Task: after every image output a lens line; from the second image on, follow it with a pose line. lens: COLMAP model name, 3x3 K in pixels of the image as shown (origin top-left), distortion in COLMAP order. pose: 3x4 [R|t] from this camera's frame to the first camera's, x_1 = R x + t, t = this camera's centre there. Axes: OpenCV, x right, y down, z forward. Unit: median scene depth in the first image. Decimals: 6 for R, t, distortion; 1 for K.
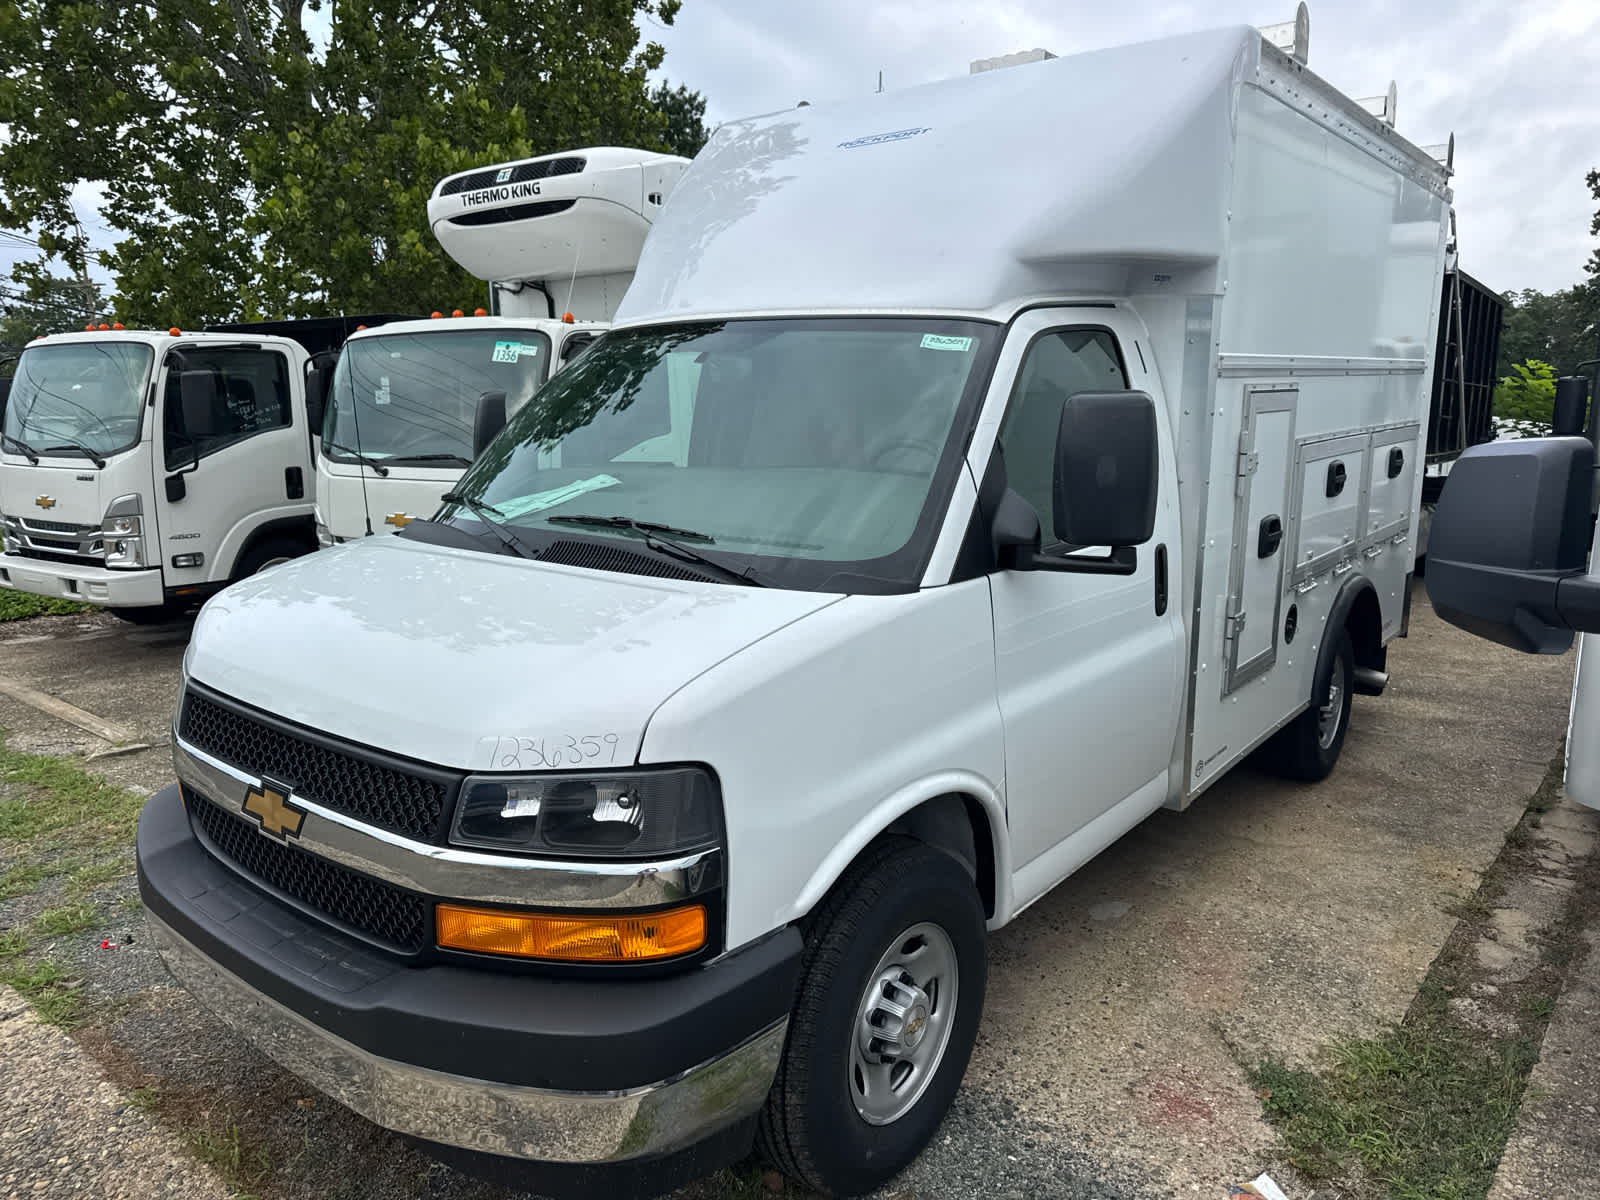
lens RADIAL K [[1196.6, 0, 828.4], [0, 1196.6, 587.7], [0, 0, 1]] dist [0.079520, -0.011788]
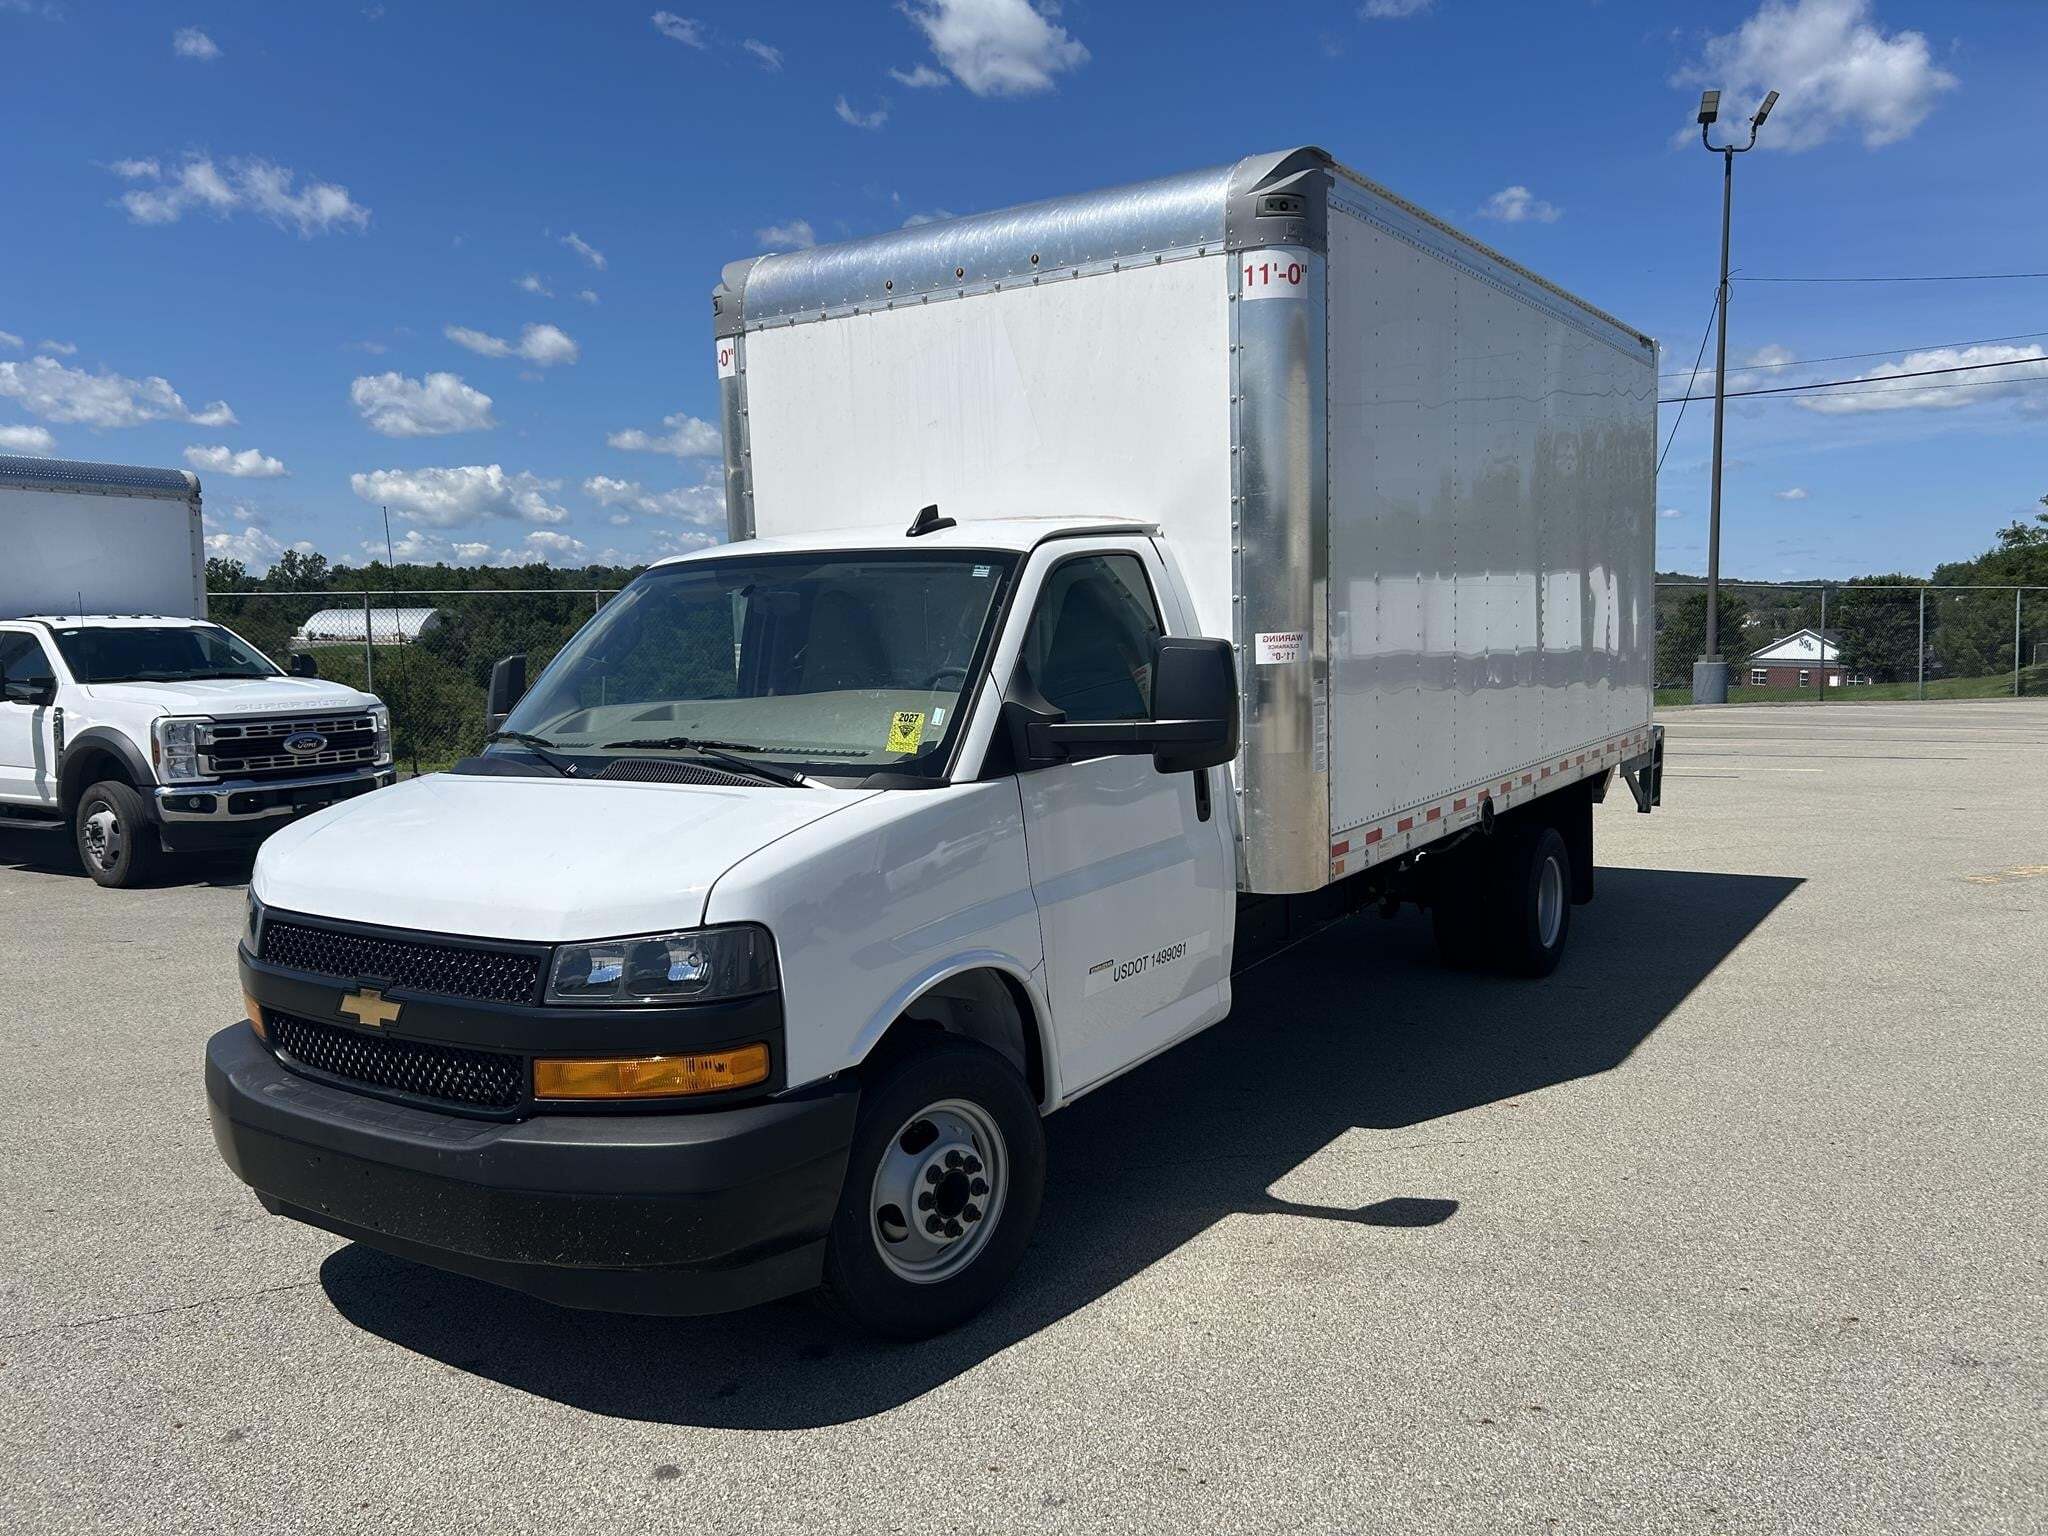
lens RADIAL K [[1531.6, 0, 1018.8], [0, 1531.6, 754.5], [0, 0, 1]] dist [0.079520, -0.011788]
pose [[0.996822, -0.046726, 0.064515, 0.052247], [0.052612, 0.994296, -0.092780, 0.117821], [-0.059812, 0.095879, 0.993594, -0.472712]]
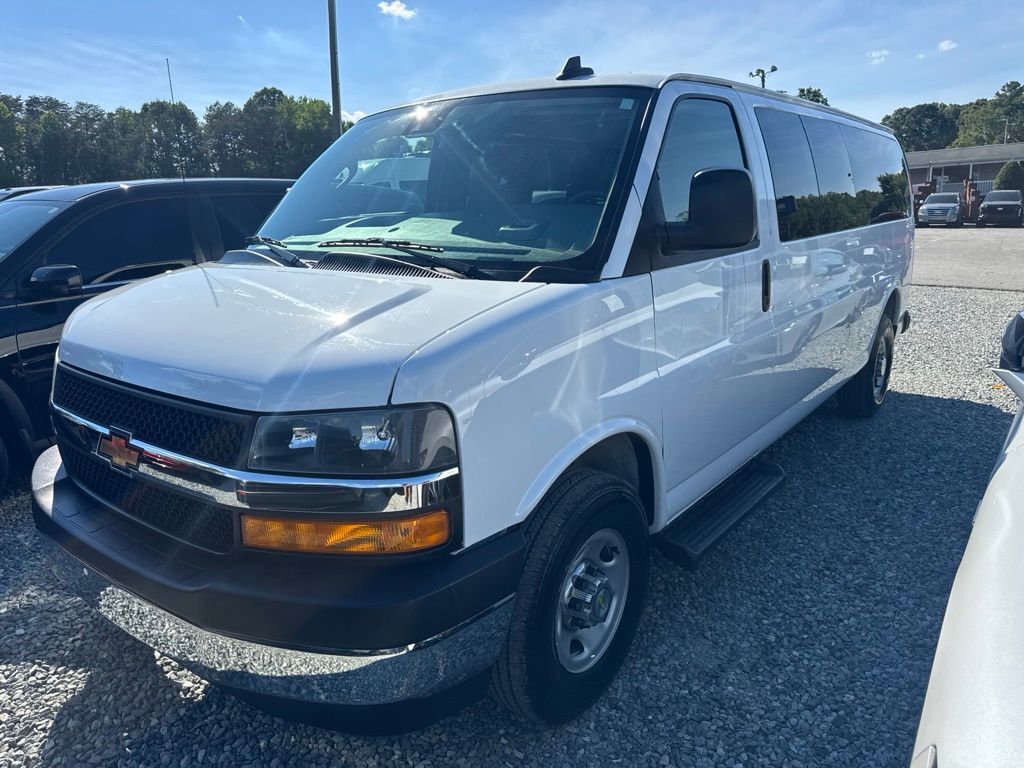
lens RADIAL K [[765.8, 0, 519.6], [0, 765.8, 373.4], [0, 0, 1]] dist [0.079520, -0.011788]
pose [[0.999800, -0.019855, 0.002405, -0.019078], [0.019720, 0.998693, 0.047160, 0.066853], [-0.003338, -0.047103, 0.998884, 0.151612]]
